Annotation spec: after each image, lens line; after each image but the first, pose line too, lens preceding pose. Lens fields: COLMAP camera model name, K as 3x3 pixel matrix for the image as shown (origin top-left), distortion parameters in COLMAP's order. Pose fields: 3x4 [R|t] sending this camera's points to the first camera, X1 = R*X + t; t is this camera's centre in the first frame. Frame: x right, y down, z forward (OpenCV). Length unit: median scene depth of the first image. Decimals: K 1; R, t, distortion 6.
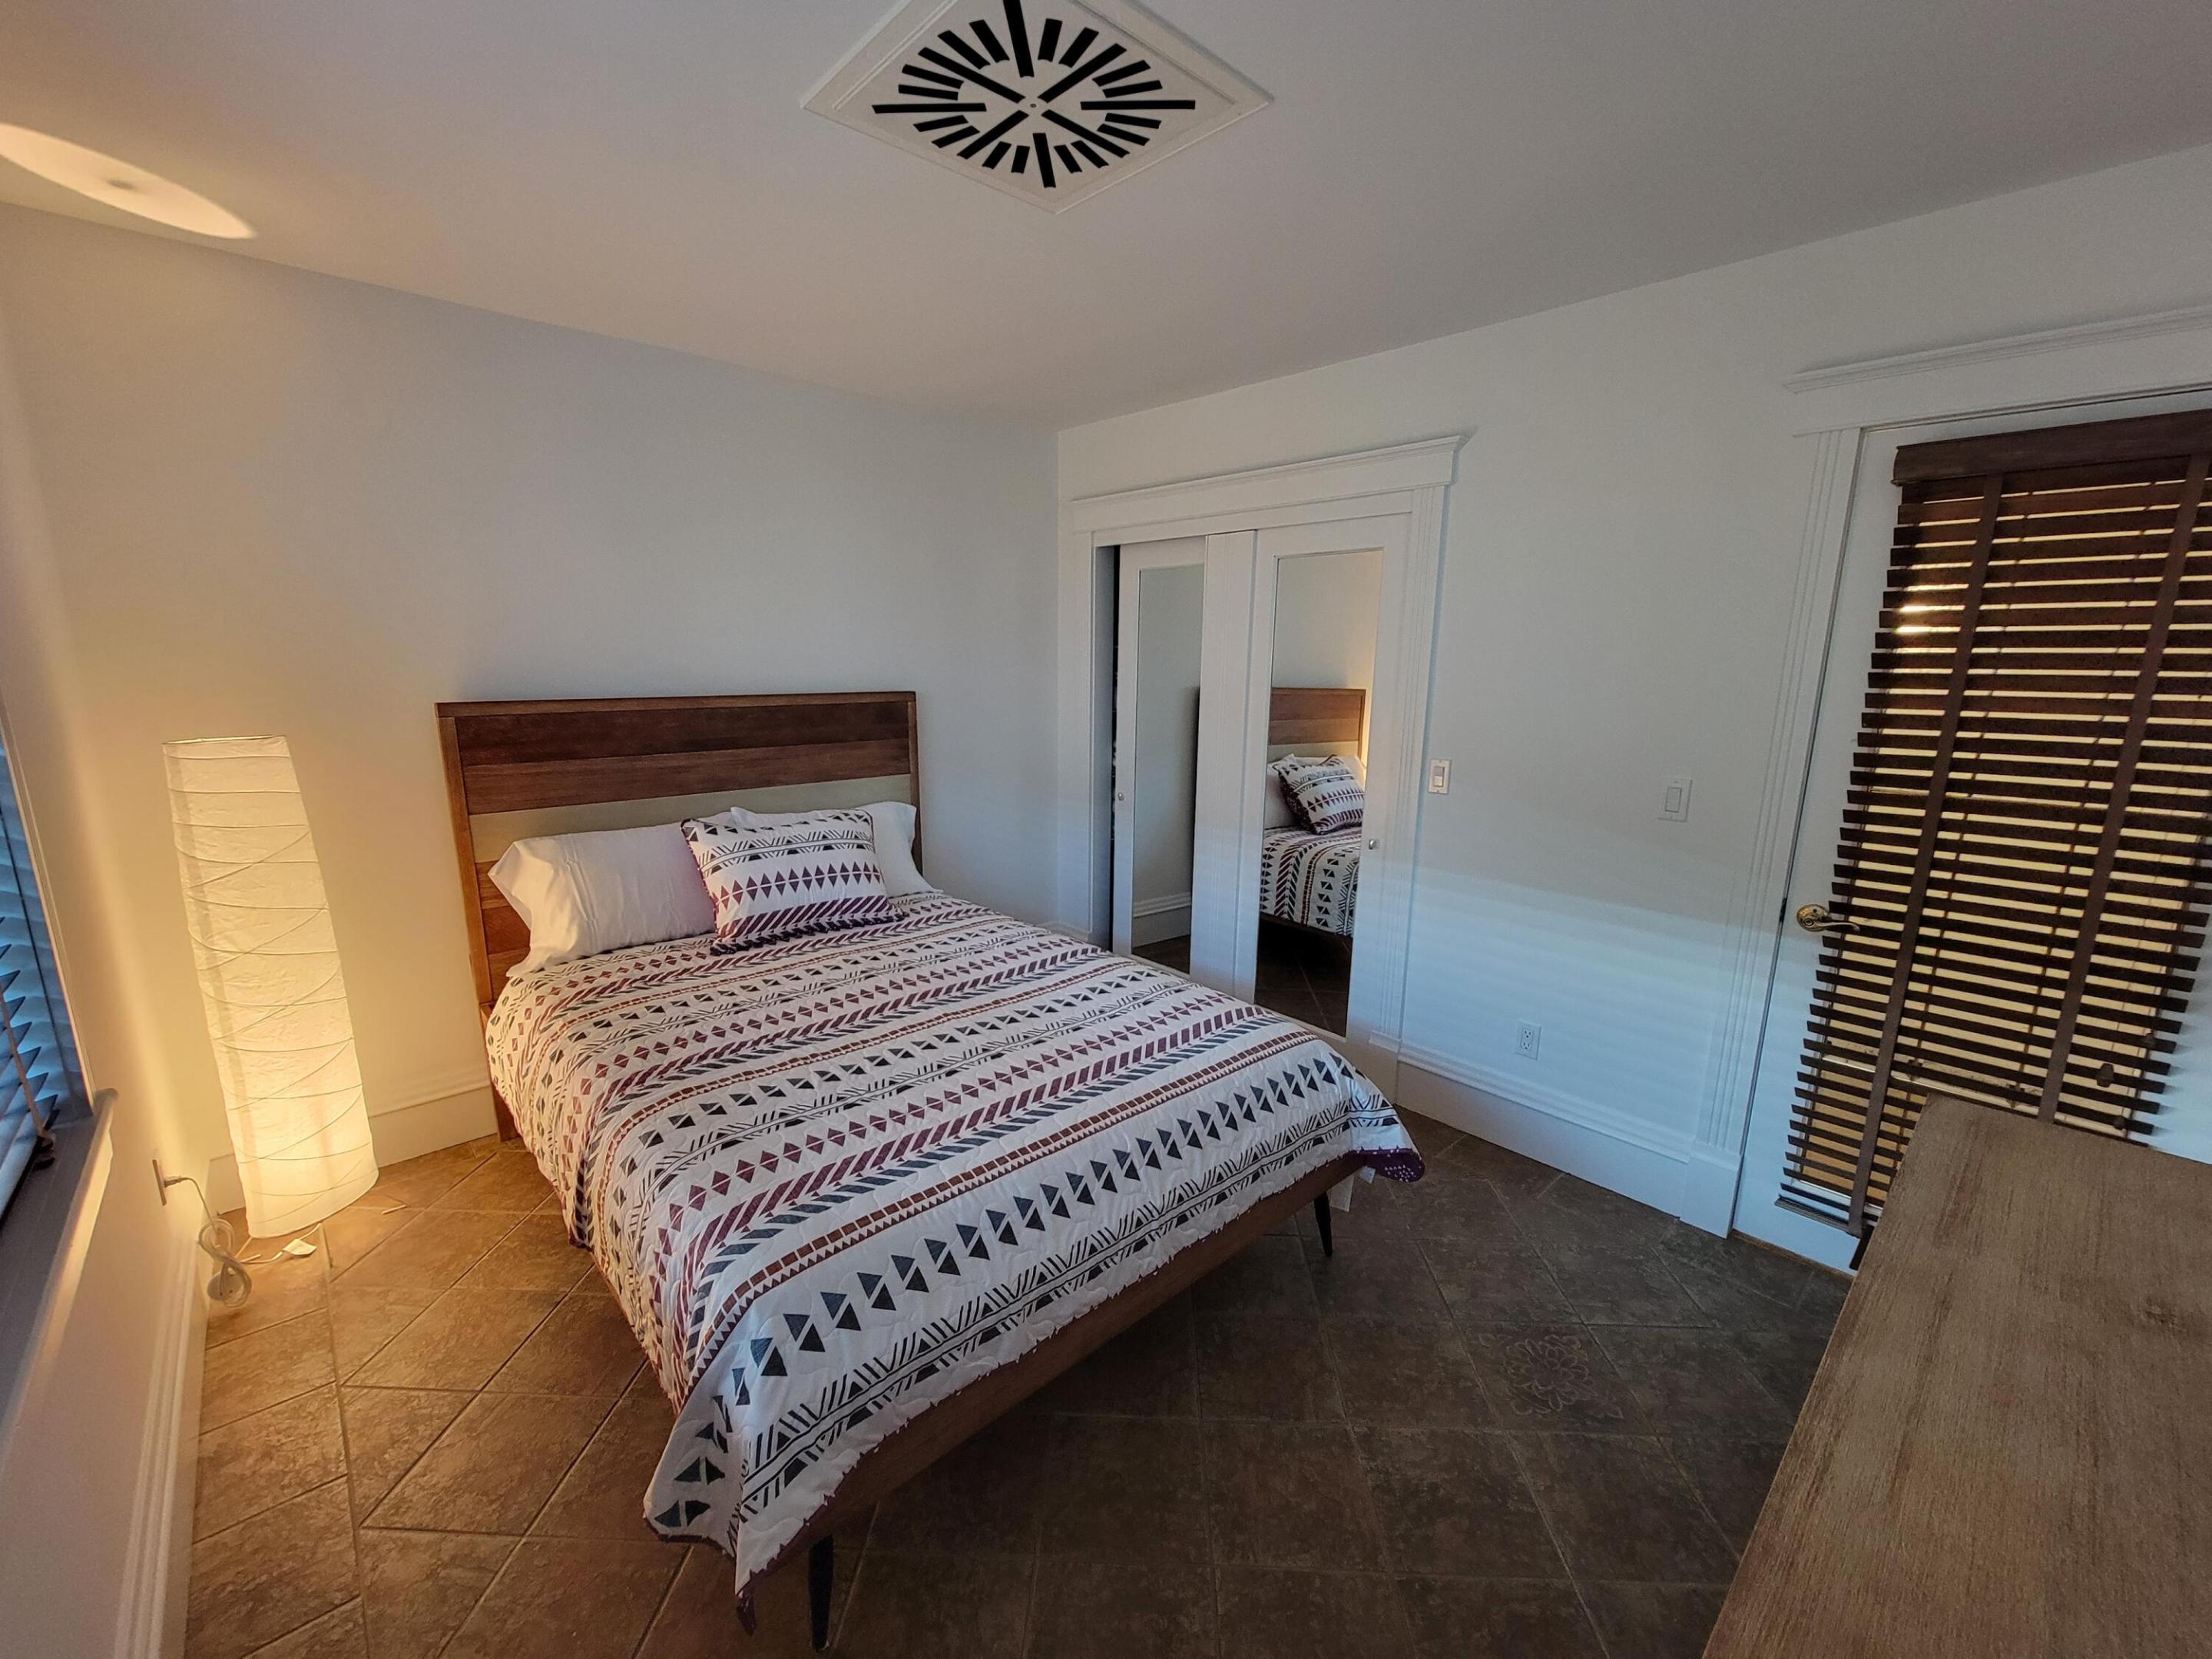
lens RADIAL K [[895.6, 0, 1106.0], [0, 895.6, 829.5], [0, 0, 1]] dist [-0.002185, -0.000655]
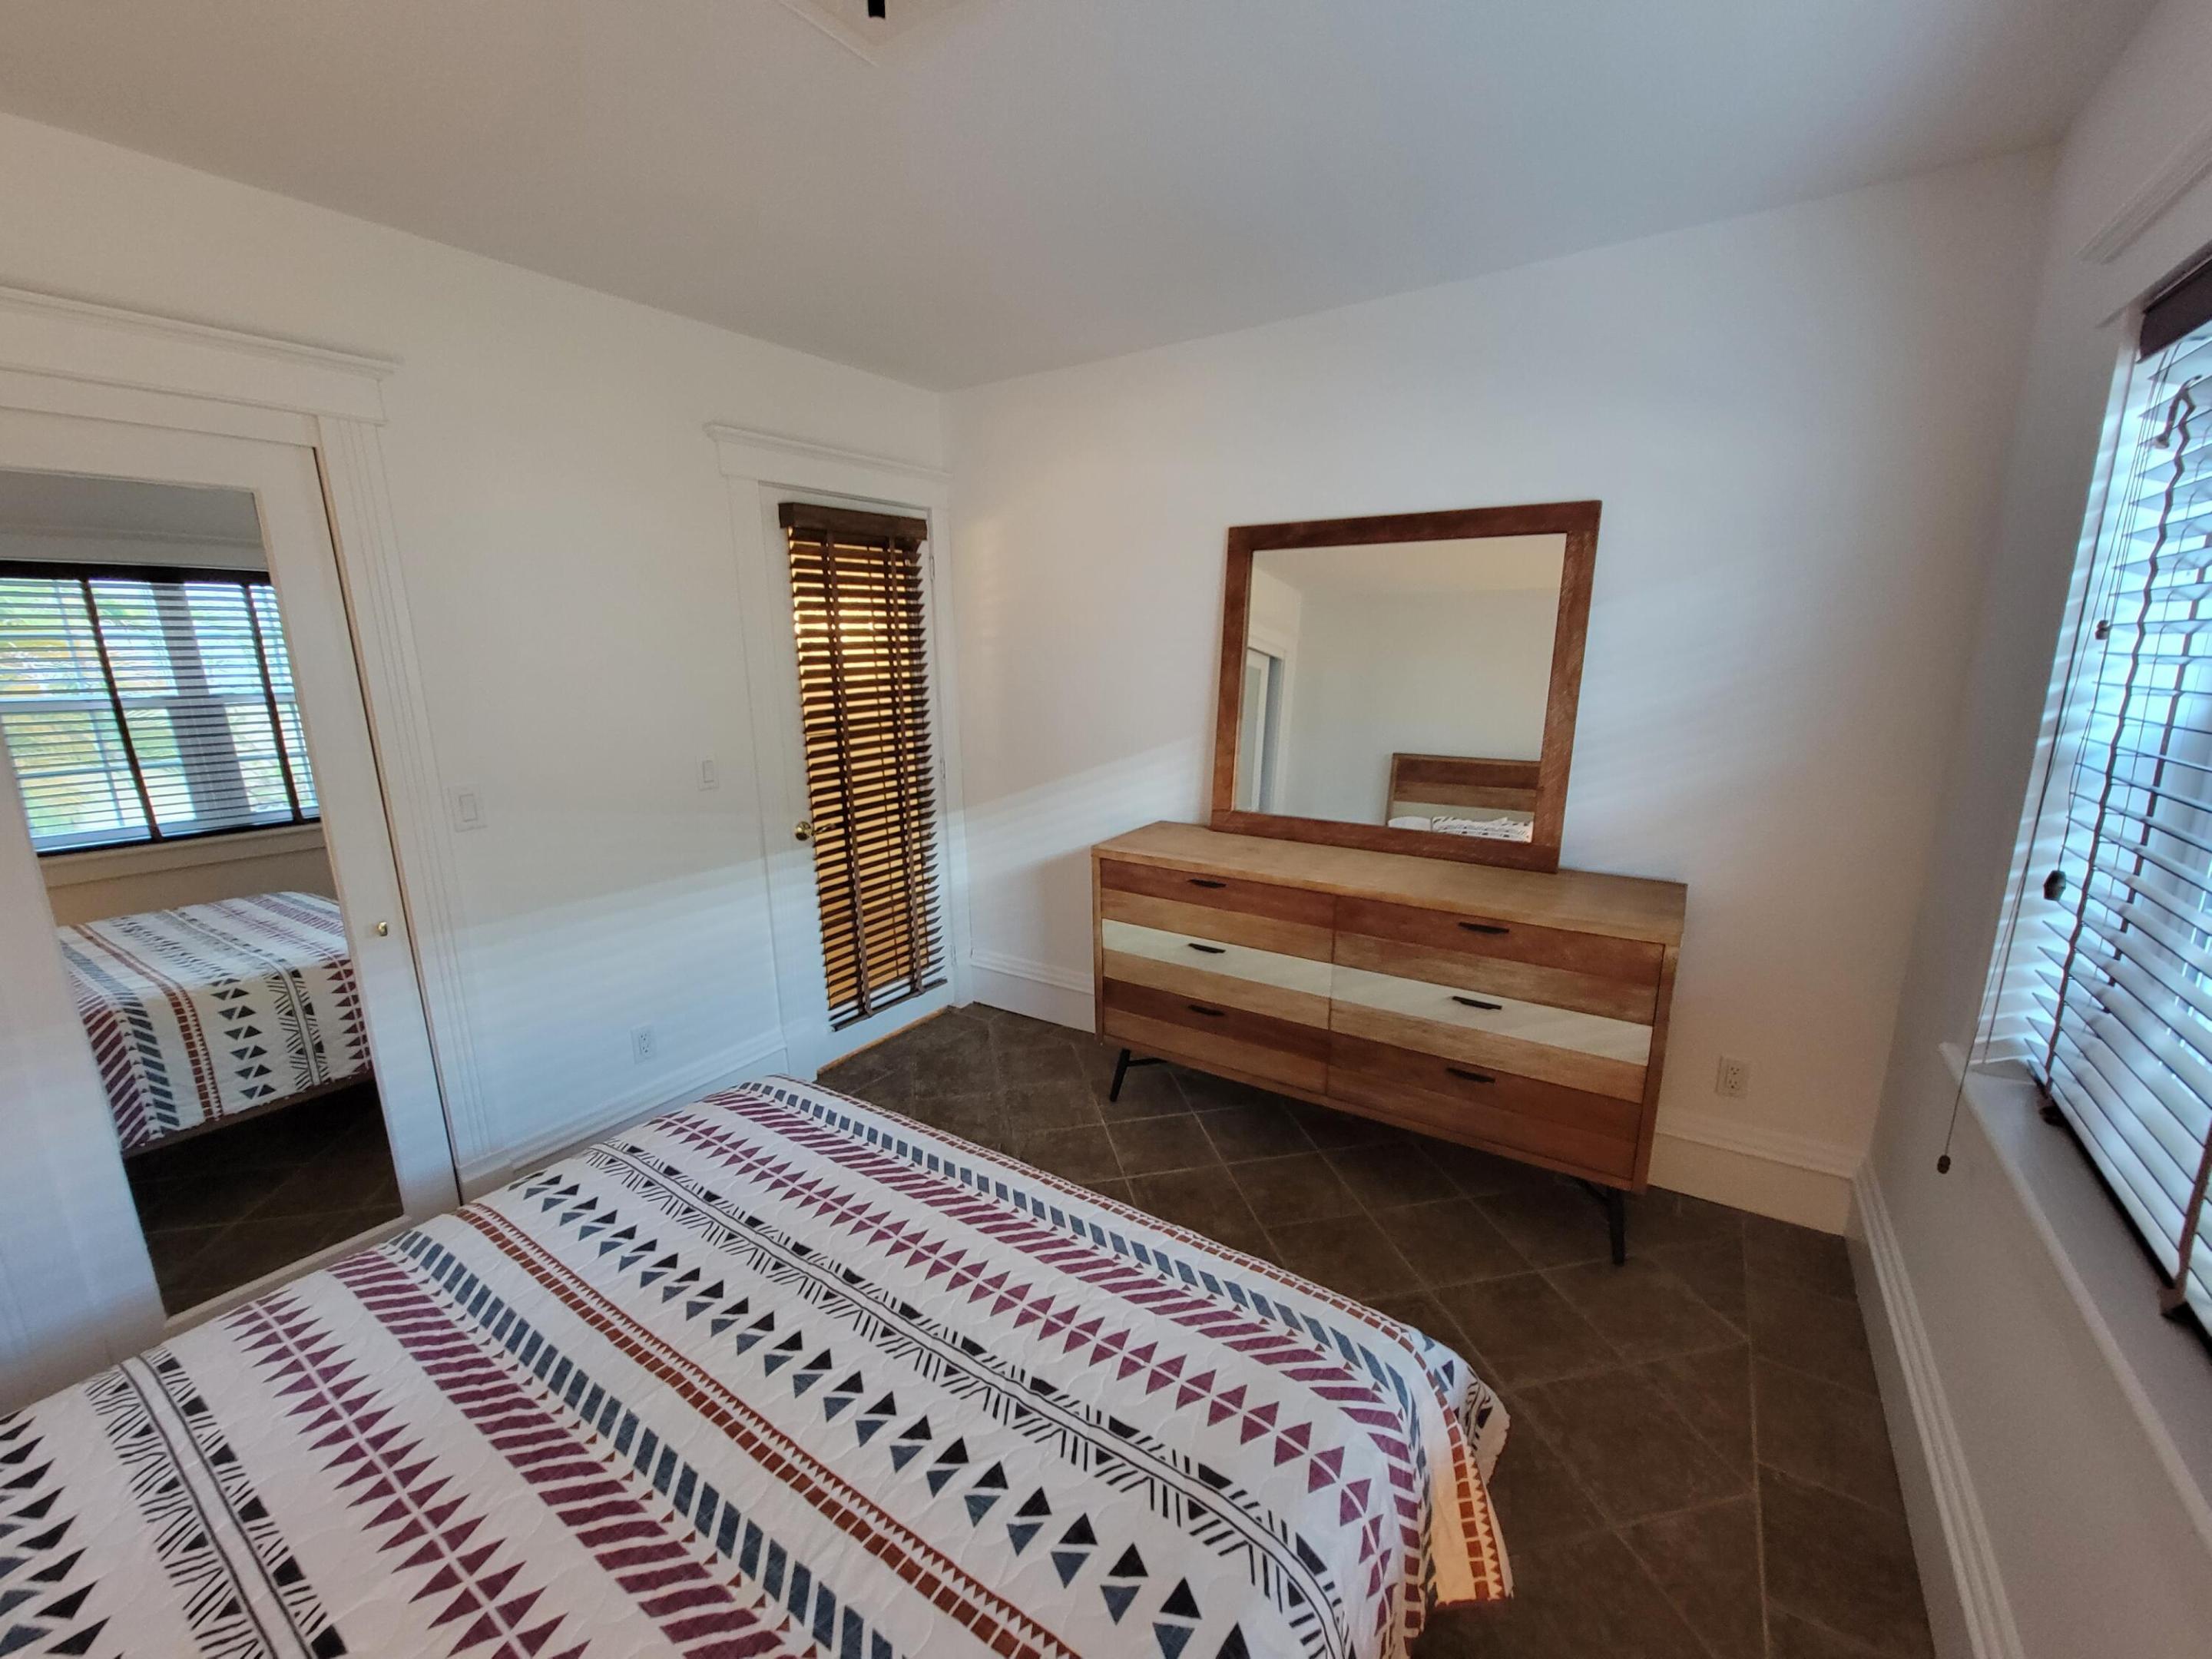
lens RADIAL K [[895.6, 0, 1106.0], [0, 895.6, 829.5], [0, 0, 1]] dist [-0.002185, -0.000655]
pose [[-0.241446, -0.210033, 0.947412, -0.636080], [0.184420, 0.948573, 0.257290, -0.168745], [-0.952729, 0.236843, -0.190295, 0.777209]]
